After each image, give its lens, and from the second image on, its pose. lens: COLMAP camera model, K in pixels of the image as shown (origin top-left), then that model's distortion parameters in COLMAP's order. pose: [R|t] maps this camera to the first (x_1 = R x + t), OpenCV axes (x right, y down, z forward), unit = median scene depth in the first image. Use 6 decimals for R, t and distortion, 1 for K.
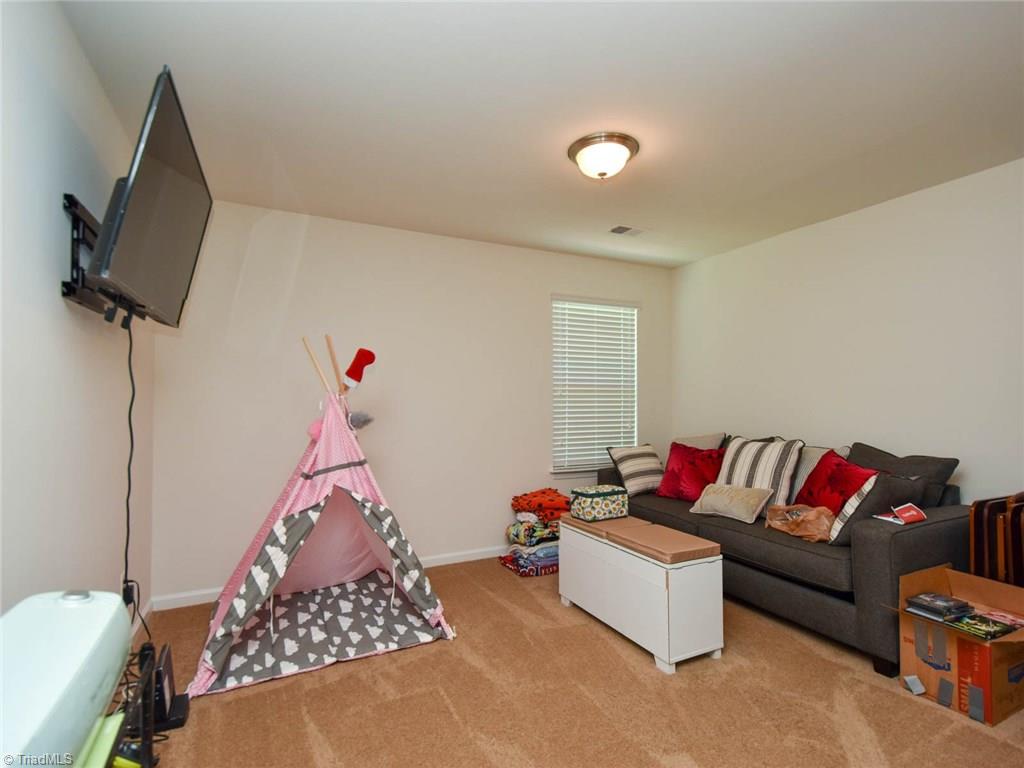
lens RADIAL K [[502.1, 0, 522.4], [0, 502.1, 388.2], [0, 0, 1]] dist [0.011044, -0.009515]
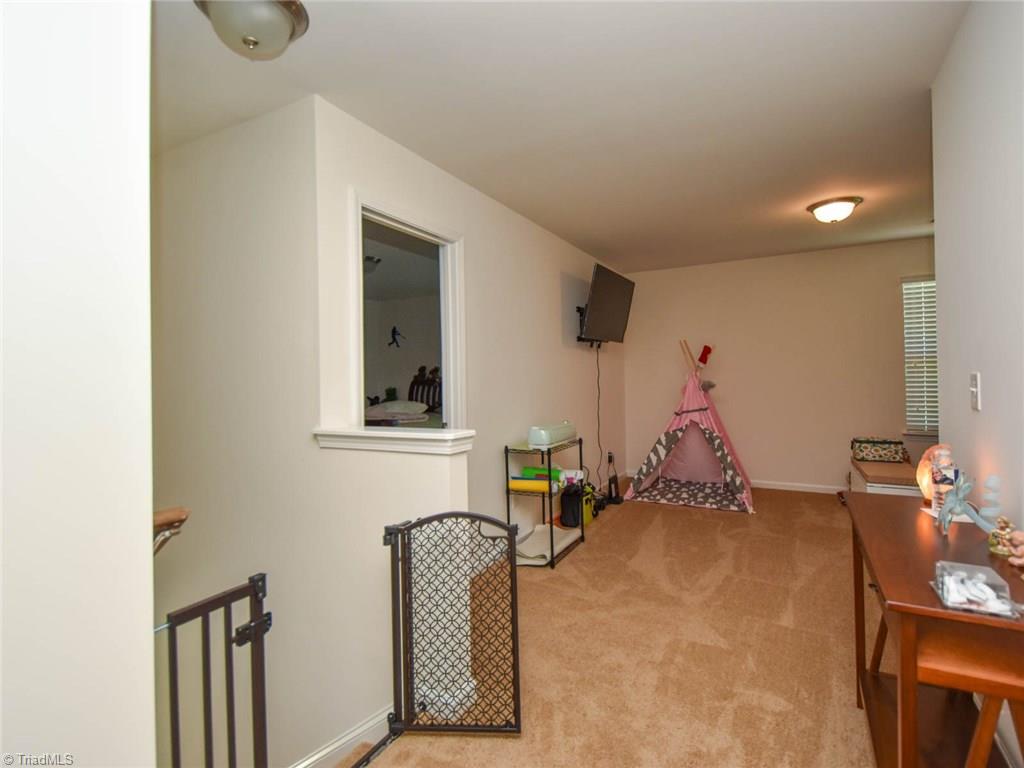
lens RADIAL K [[502.1, 0, 515.9], [0, 502.1, 379.1], [0, 0, 1]] dist [0.011044, -0.009515]
pose [[0.558777, -0.005030, -0.829302, 0.820960], [0.037305, 0.999122, 0.019076, -0.019552], [0.828478, -0.041596, 0.558474, -0.587834]]
